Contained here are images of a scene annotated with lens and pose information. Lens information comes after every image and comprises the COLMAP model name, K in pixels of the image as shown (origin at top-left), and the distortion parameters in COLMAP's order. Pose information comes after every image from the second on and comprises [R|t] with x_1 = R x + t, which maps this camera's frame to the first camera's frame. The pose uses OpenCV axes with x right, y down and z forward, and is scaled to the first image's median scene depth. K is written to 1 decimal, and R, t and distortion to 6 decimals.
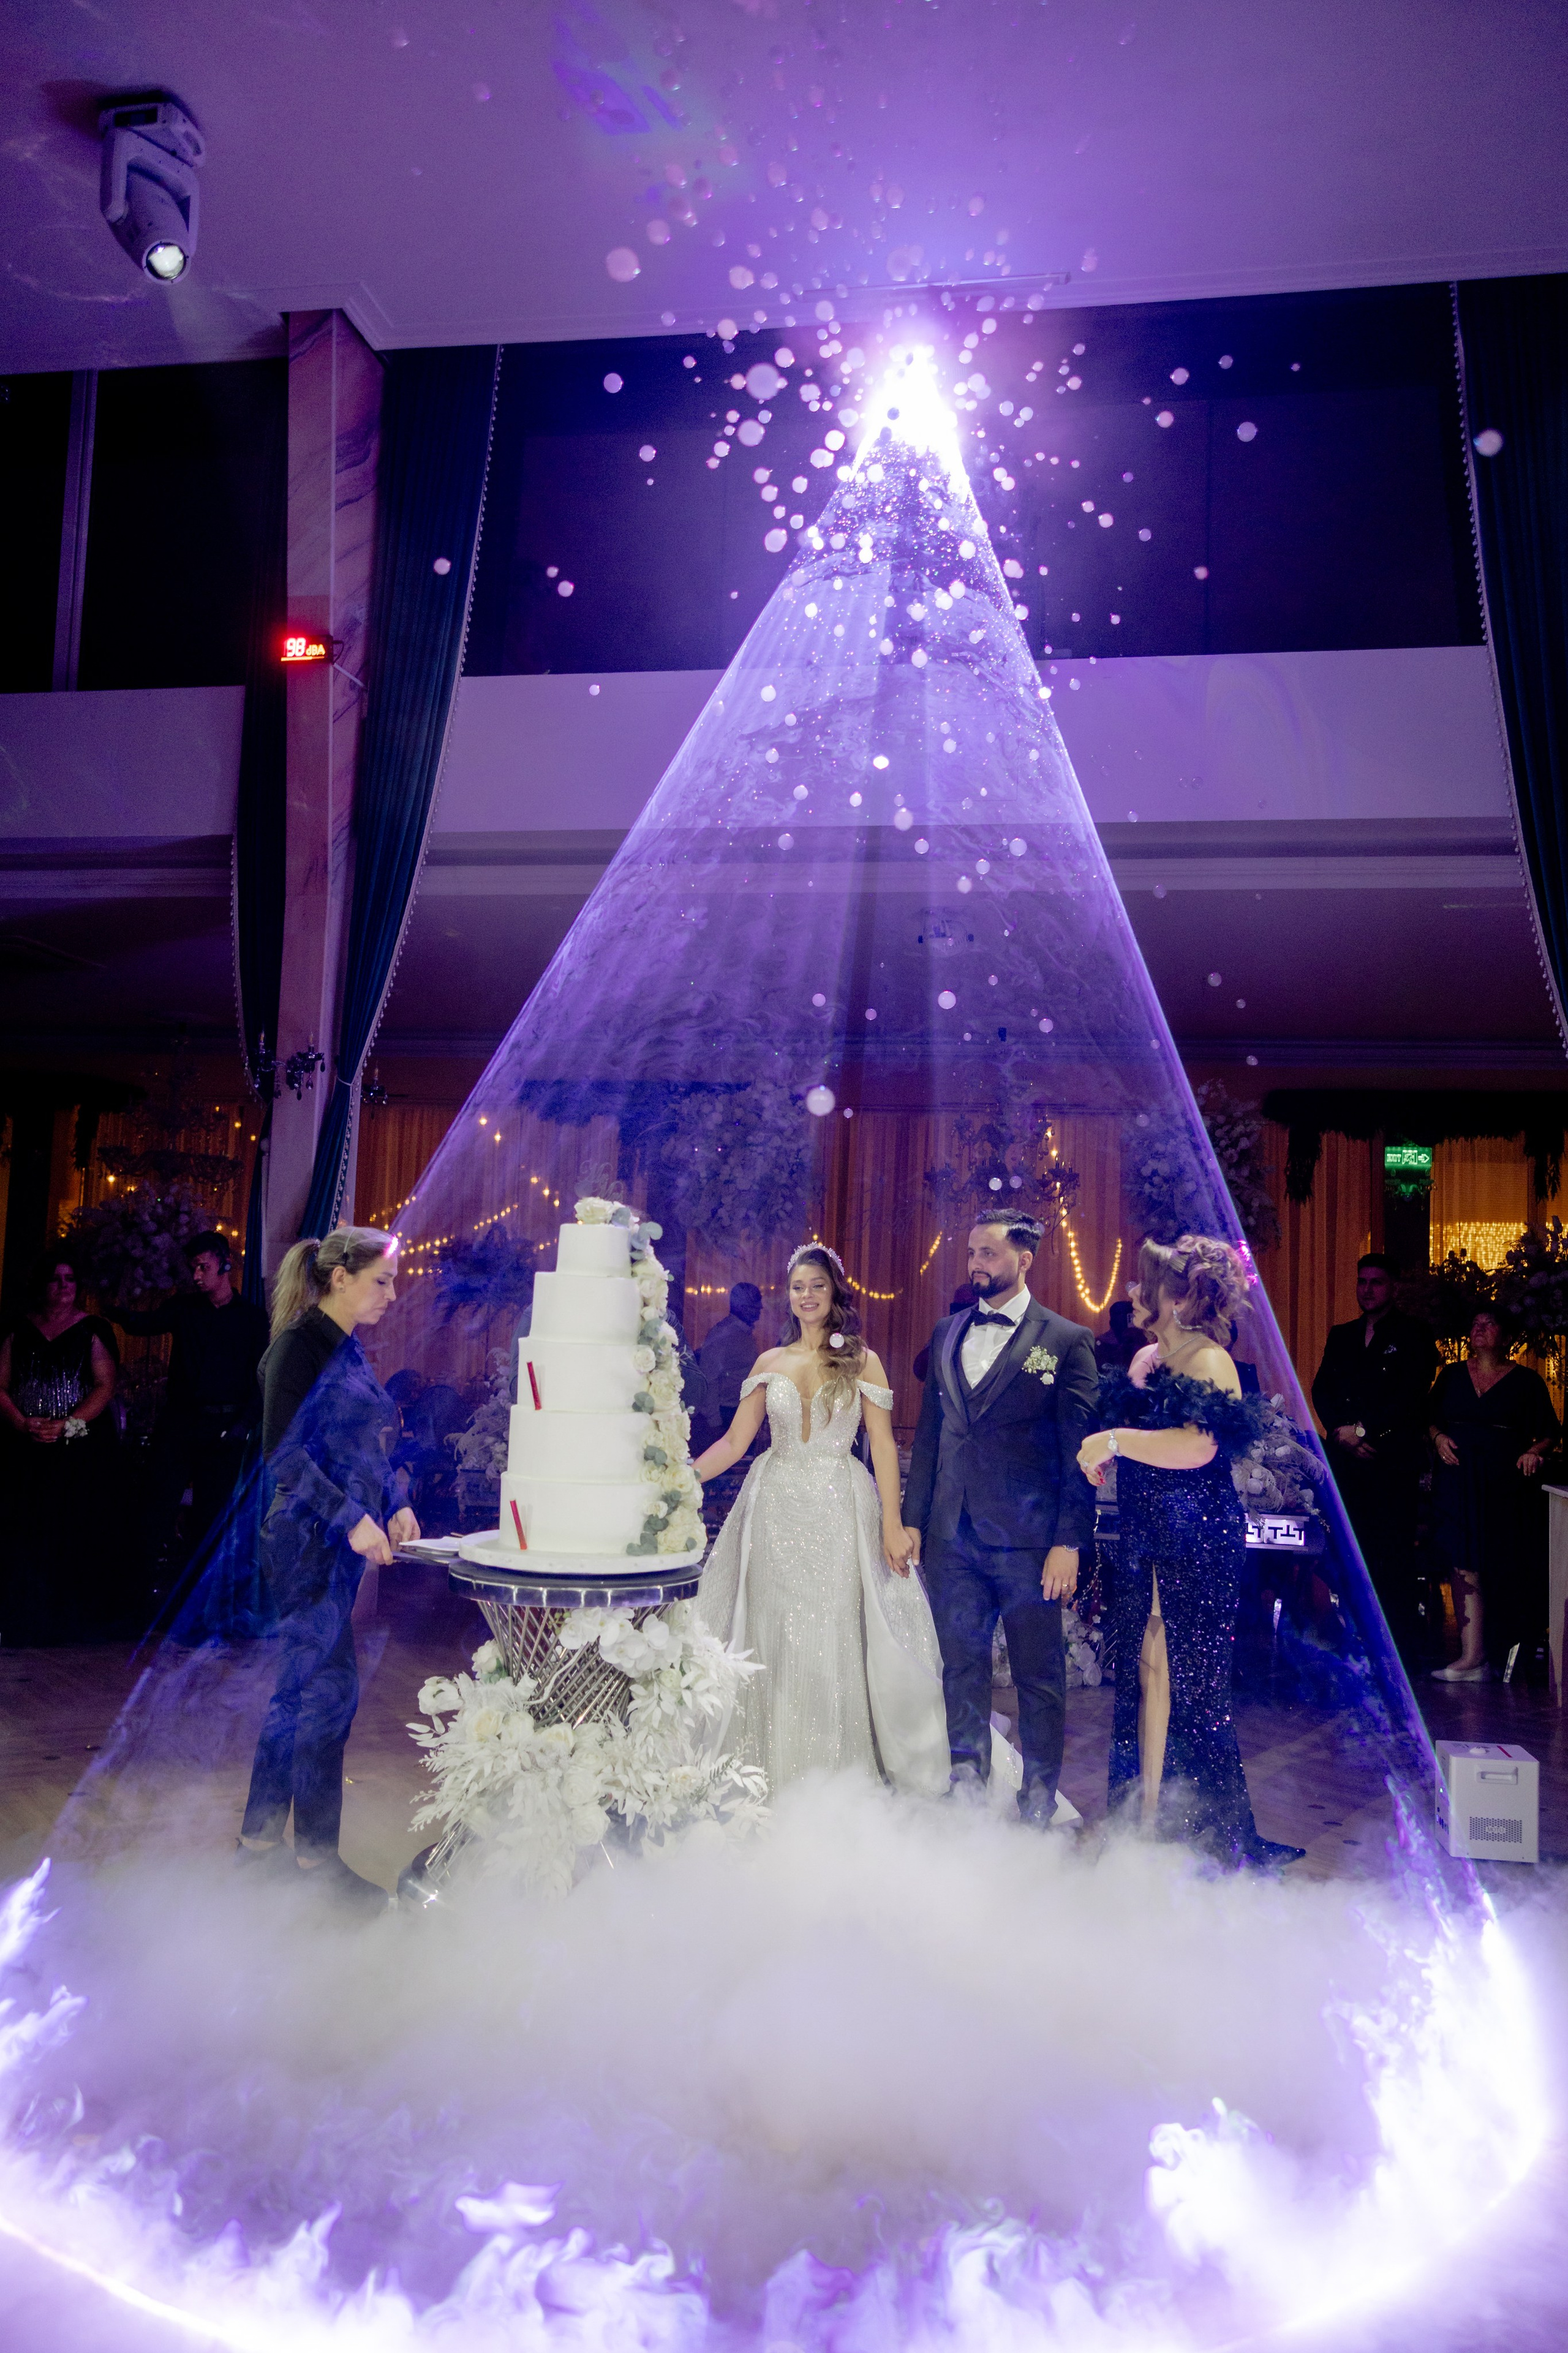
lens RADIAL K [[1862.8, 0, 804.6], [0, 1862.8, 1185.3], [0, 0, 1]] dist [-0.004876, 0.017894]
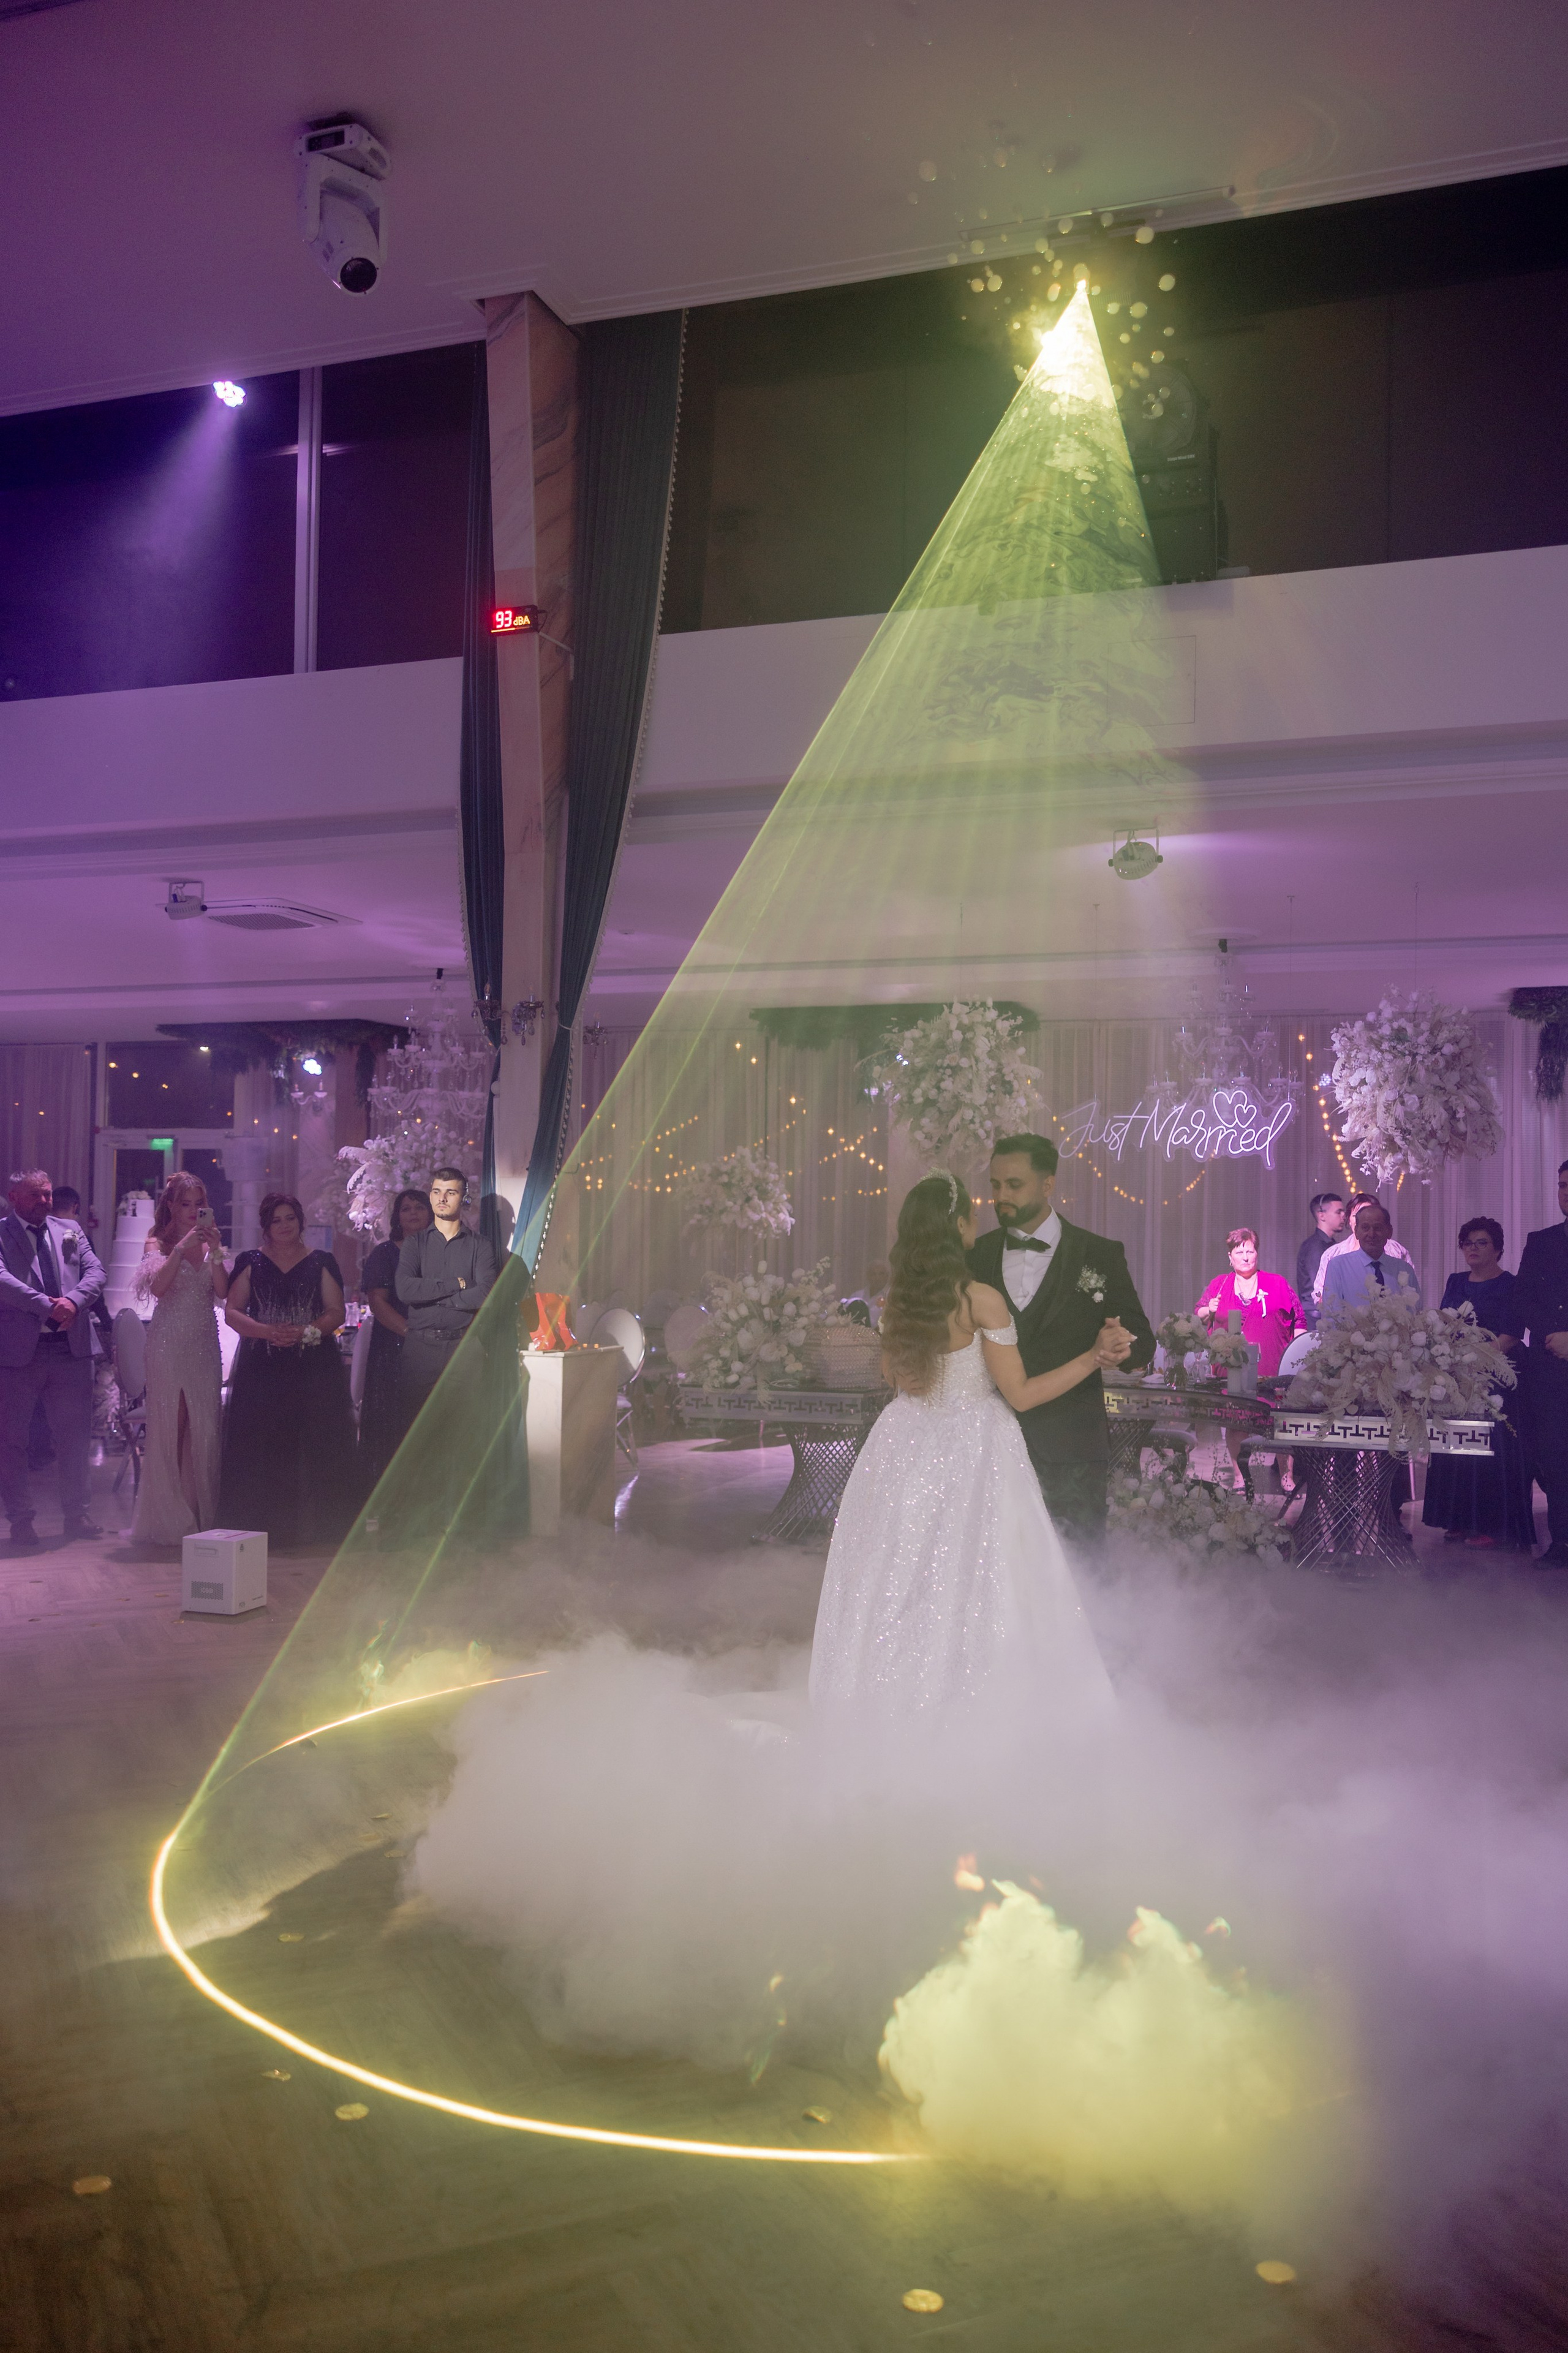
lens RADIAL K [[1862.8, 0, 815.3], [0, 1862.8, 1181.4], [0, 0, 1]] dist [-0.004876, 0.017894]
pose [[0.988239, -0.027796, -0.150372, 0.054176], [0.034389, 0.998550, 0.041424, -0.005826], [0.149002, -0.046108, 0.987761, -0.039942]]
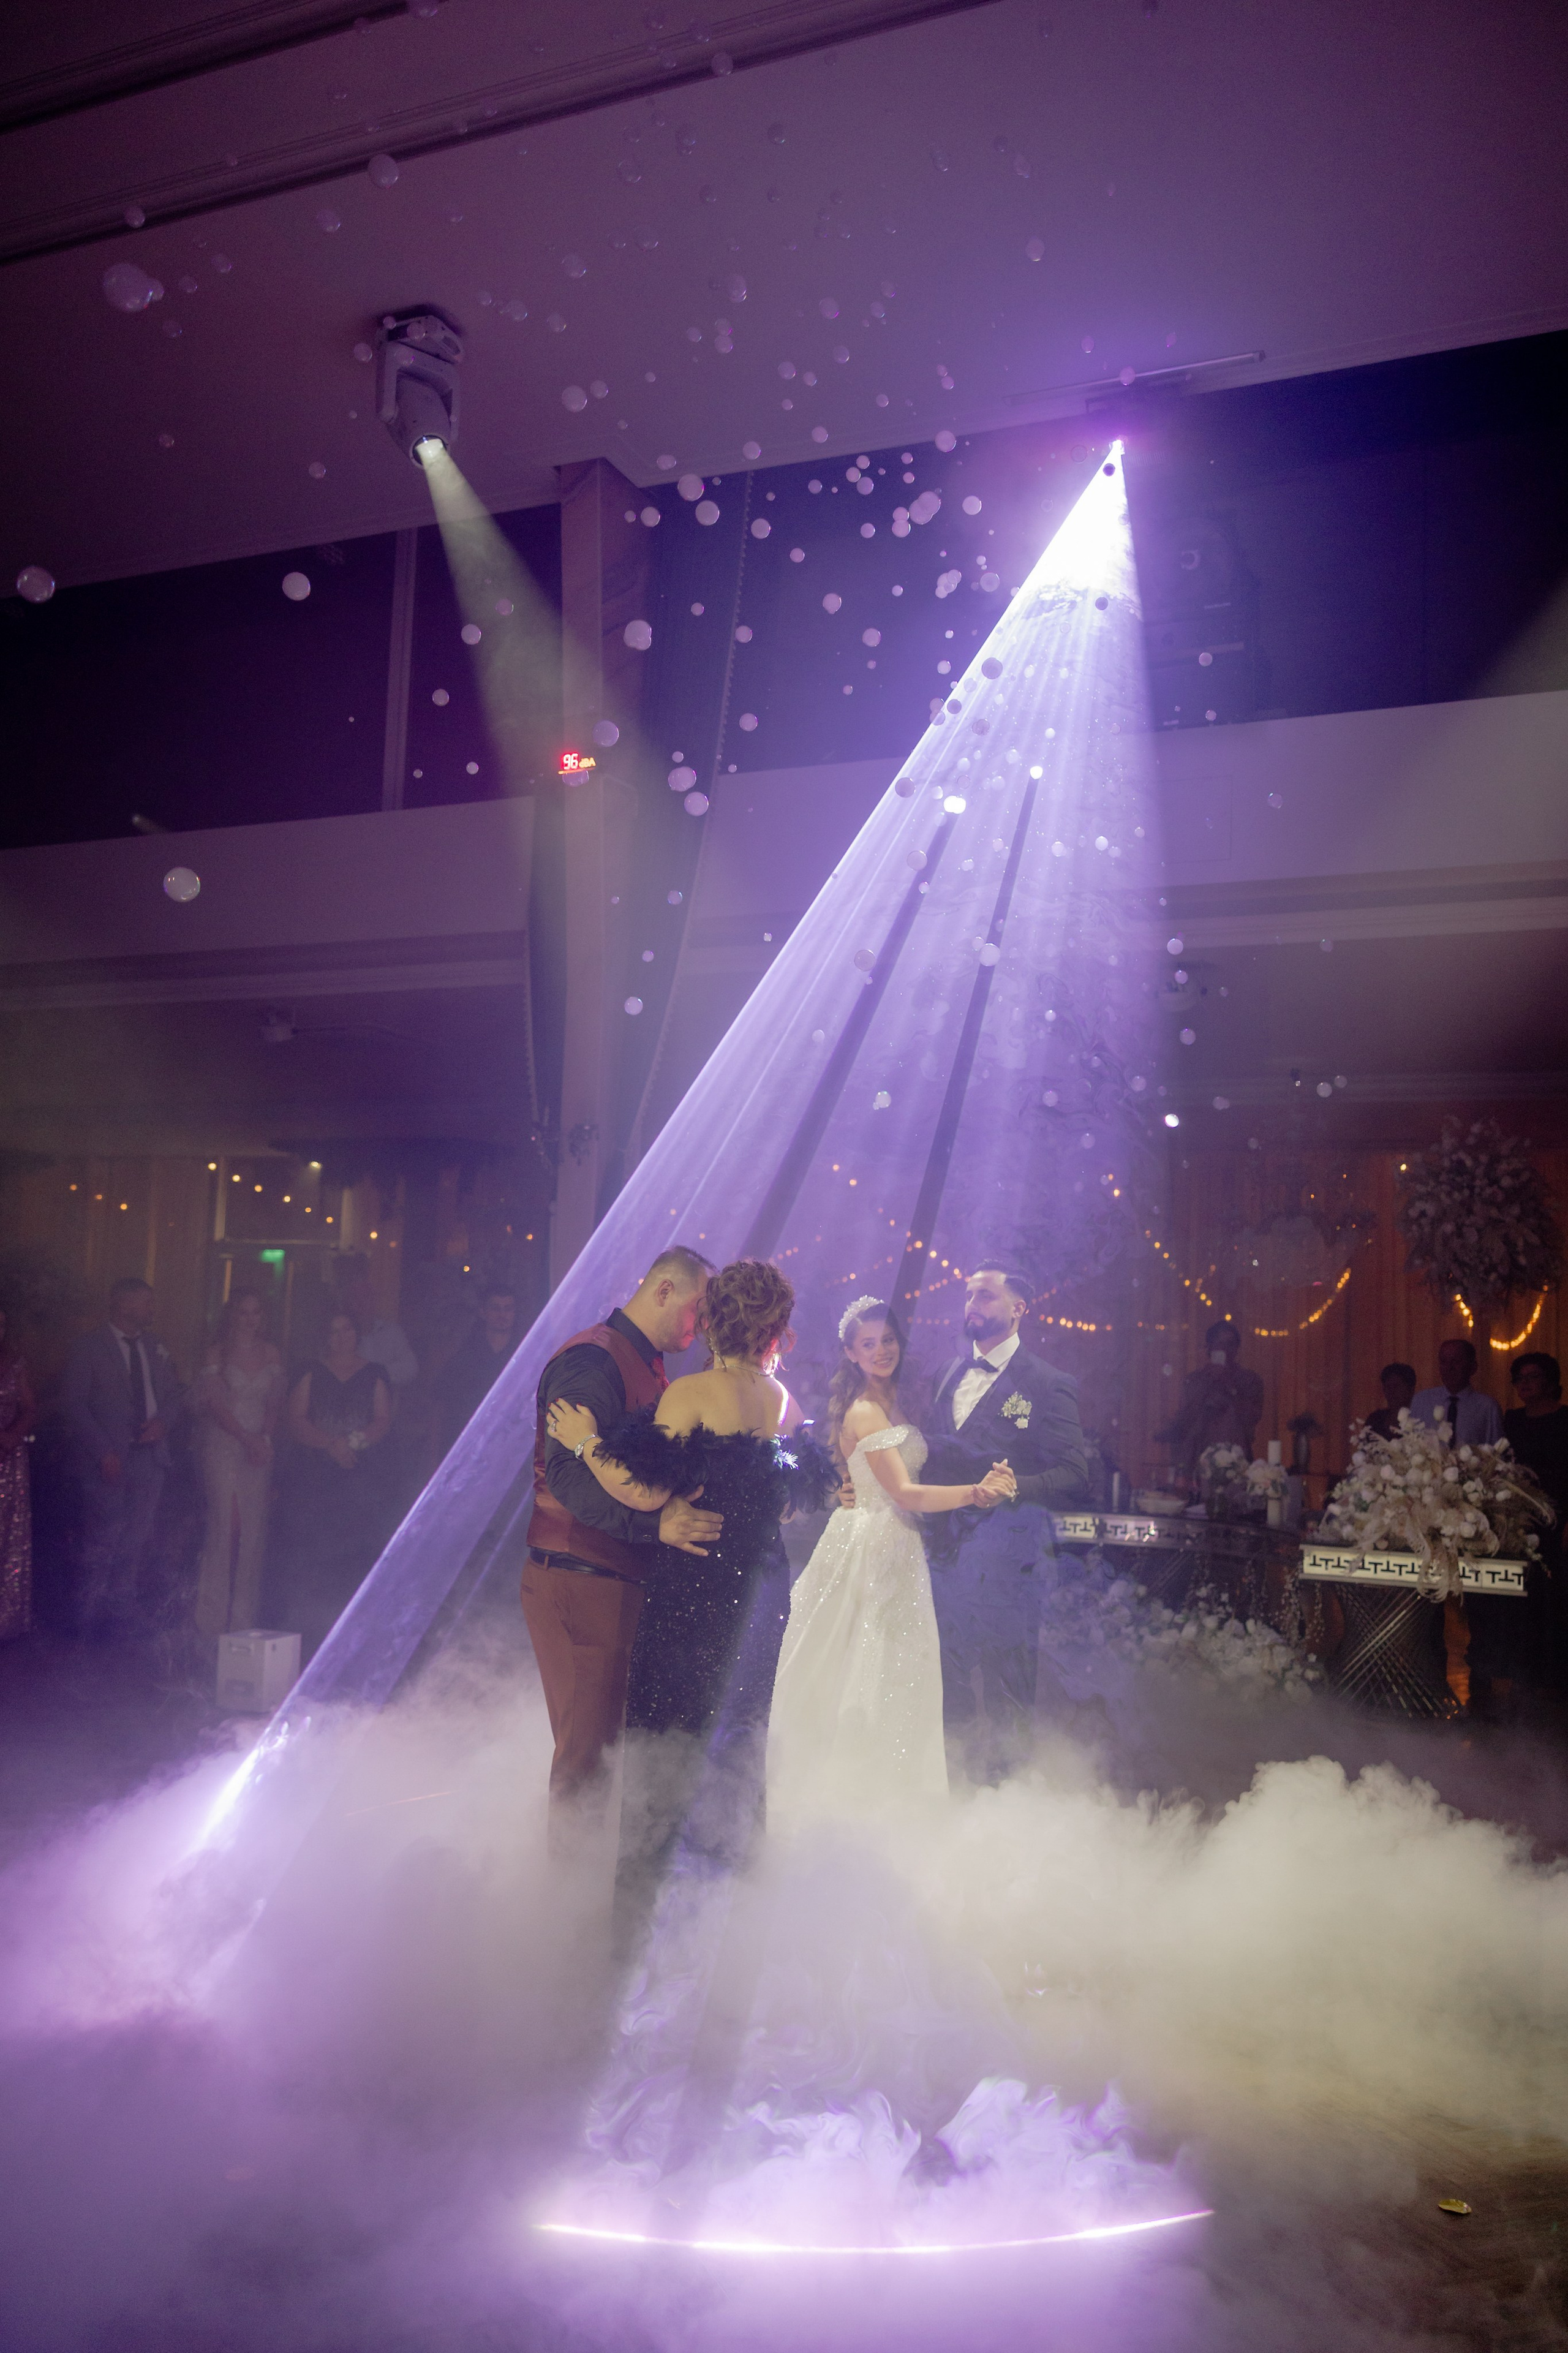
lens RADIAL K [[1862.8, 0, 783.0], [0, 1862.8, 1181.9], [0, 0, 1]] dist [-0.004876, 0.017894]
pose [[0.973707, -0.024327, -0.226500, 0.098654], [0.019129, 0.999501, -0.025118, -0.006413], [0.226999, 0.020125, 0.973687, -0.054461]]
